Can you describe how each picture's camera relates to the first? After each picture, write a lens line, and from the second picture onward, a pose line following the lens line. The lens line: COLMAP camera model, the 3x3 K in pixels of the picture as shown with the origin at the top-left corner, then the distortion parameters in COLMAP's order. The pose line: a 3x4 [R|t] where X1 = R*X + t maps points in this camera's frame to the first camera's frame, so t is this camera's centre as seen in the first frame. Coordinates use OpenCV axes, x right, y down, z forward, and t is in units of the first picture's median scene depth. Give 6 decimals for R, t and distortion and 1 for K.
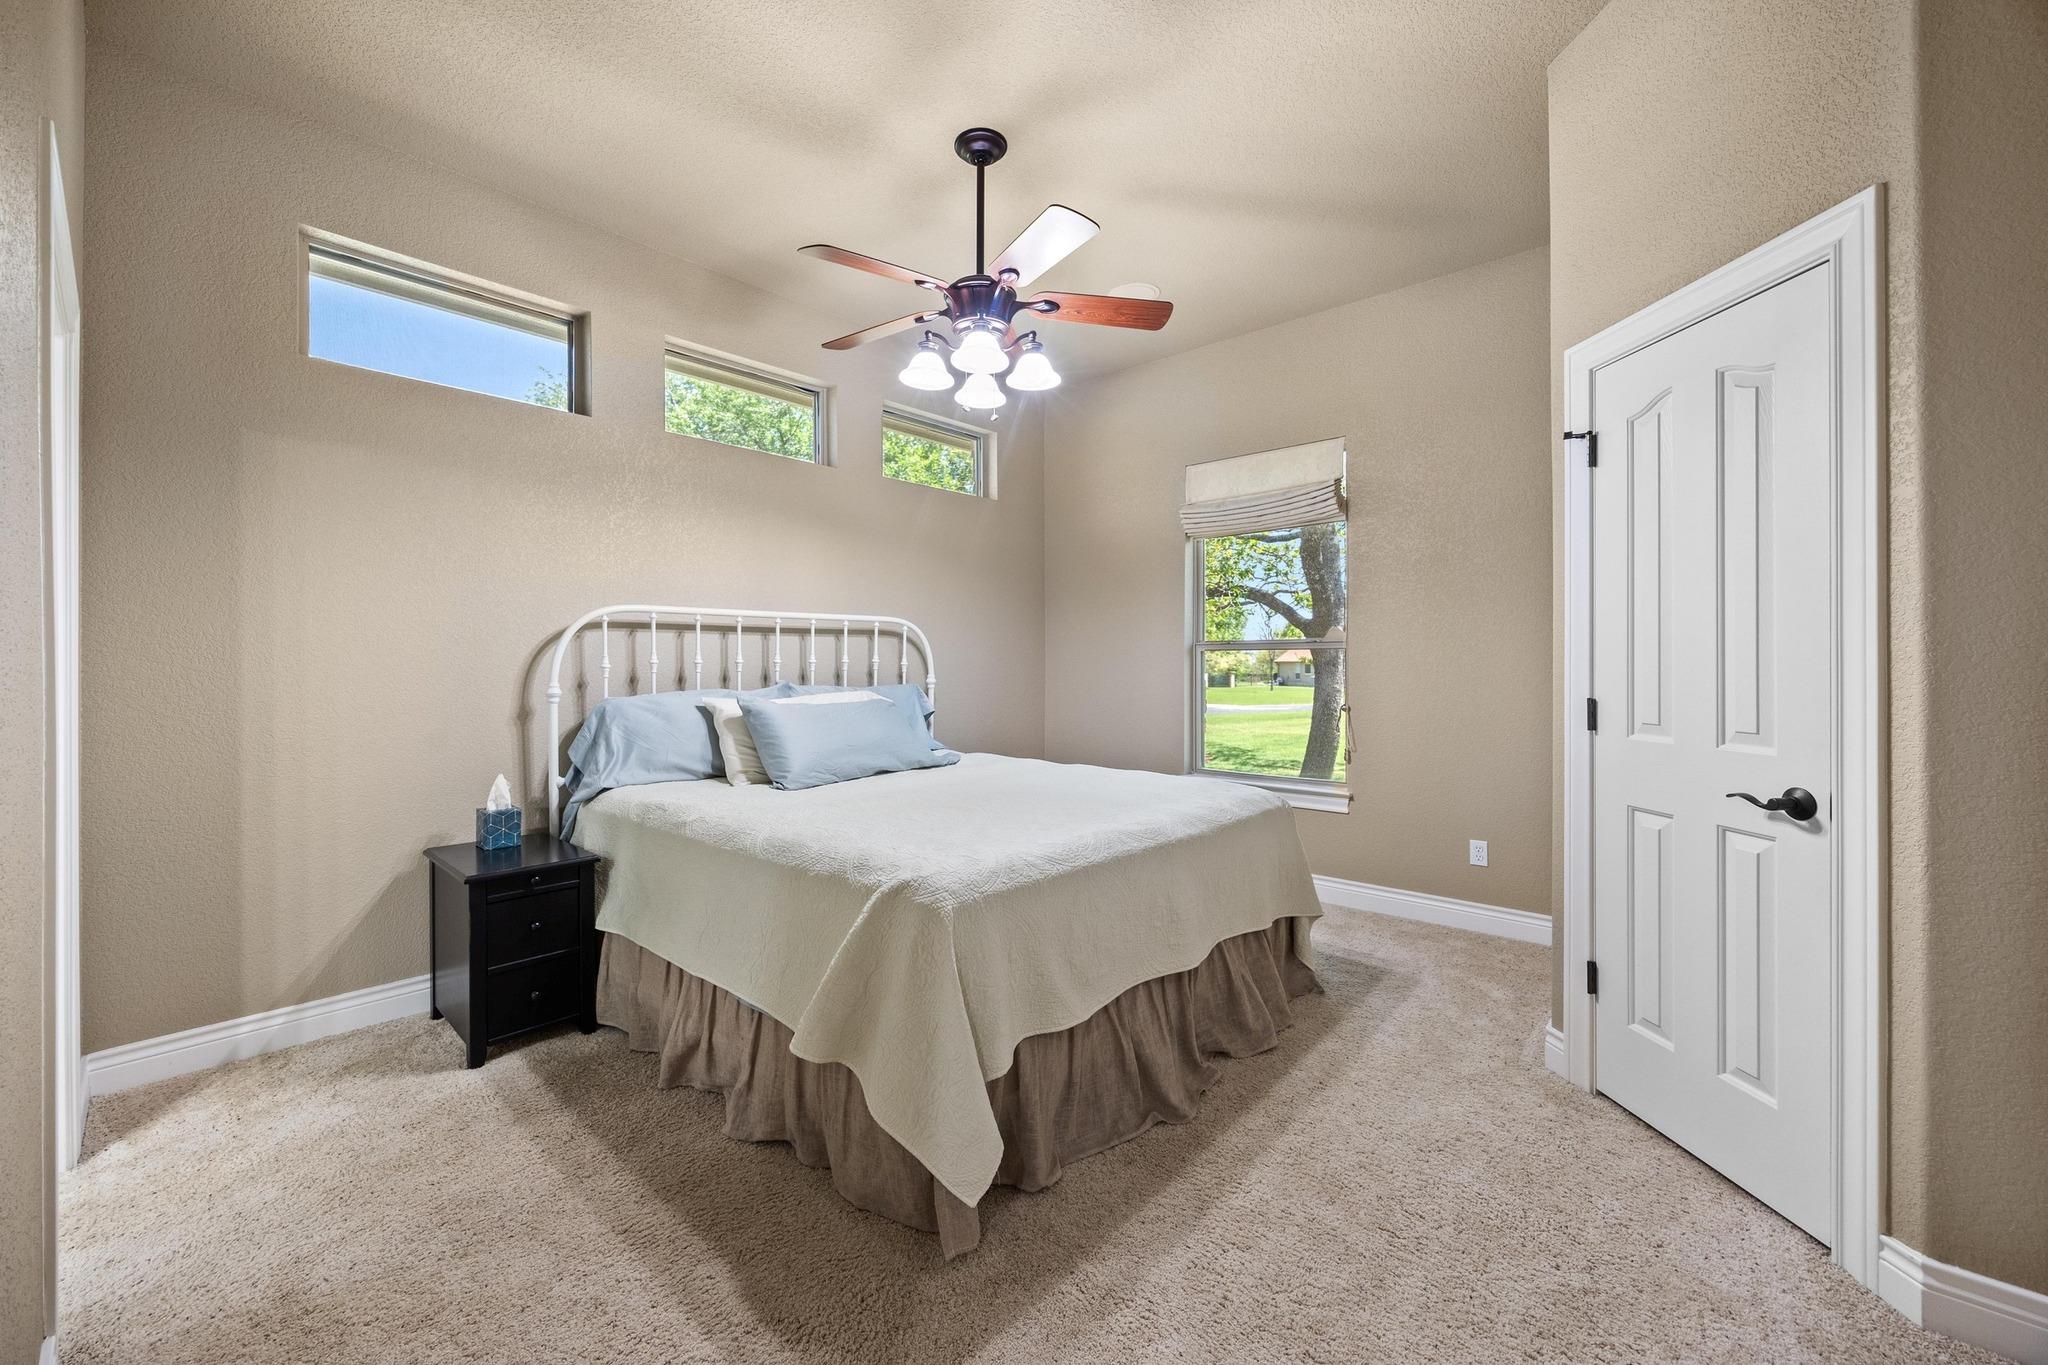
lens RADIAL K [[784.2, 0, 1029.5], [0, 784.2, 676.7], [0, 0, 1]] dist [-0.007994, 0.003217]
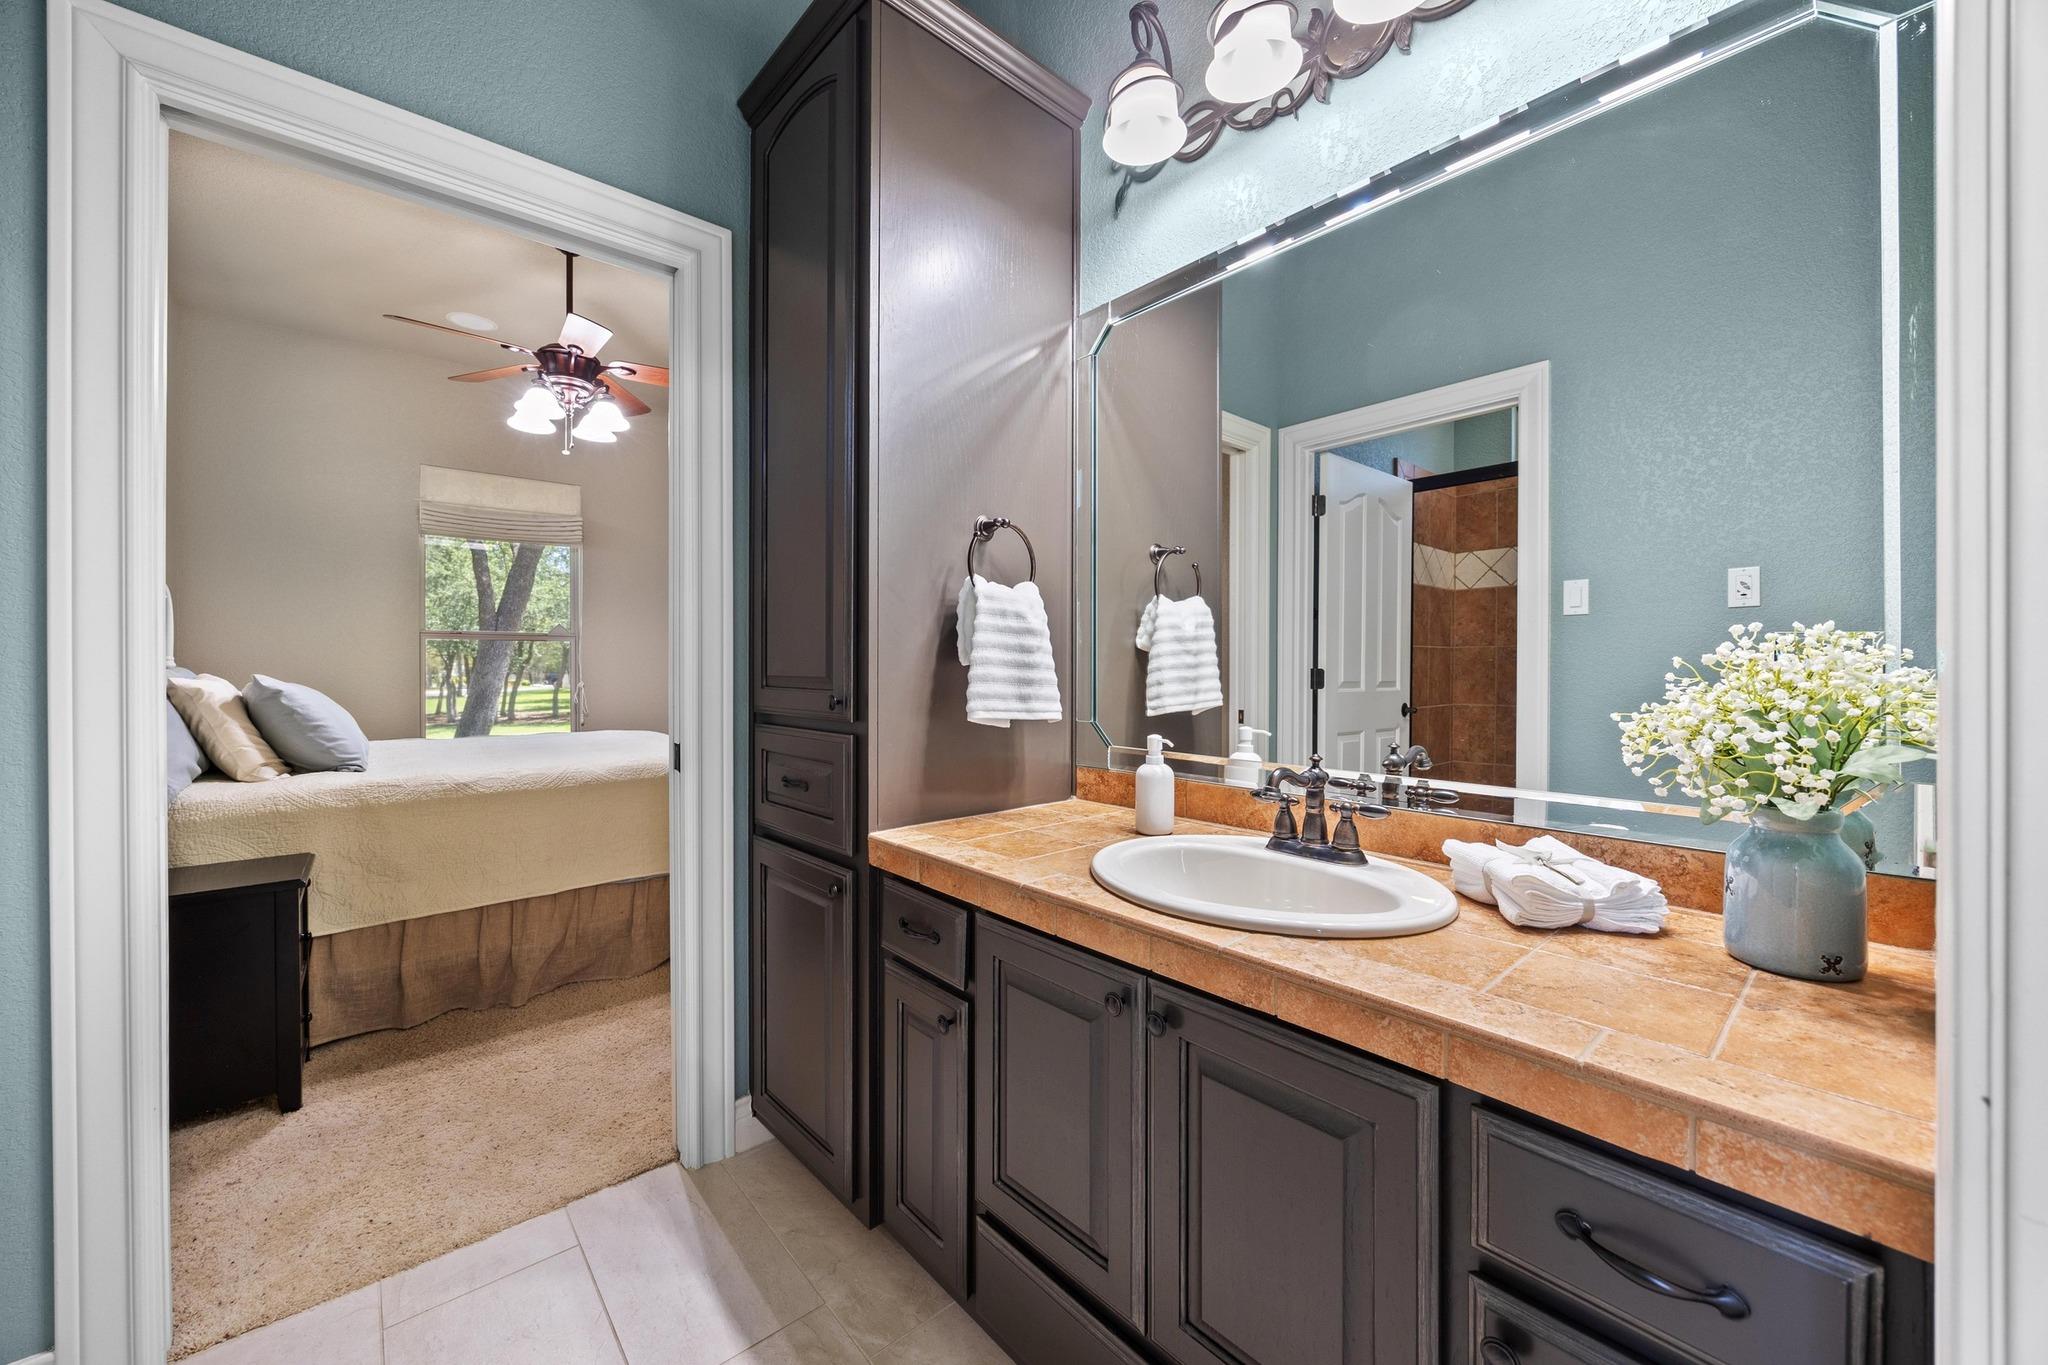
lens RADIAL K [[784.2, 0, 1021.8], [0, 784.2, 672.2], [0, 0, 1]] dist [-0.007994, 0.003217]
pose [[0.114208, -0.007486, 0.993429, -1.094917], [0.001092, 0.999972, 0.007410, 0.014951], [-0.993456, 0.000239, 0.114213, 0.087672]]
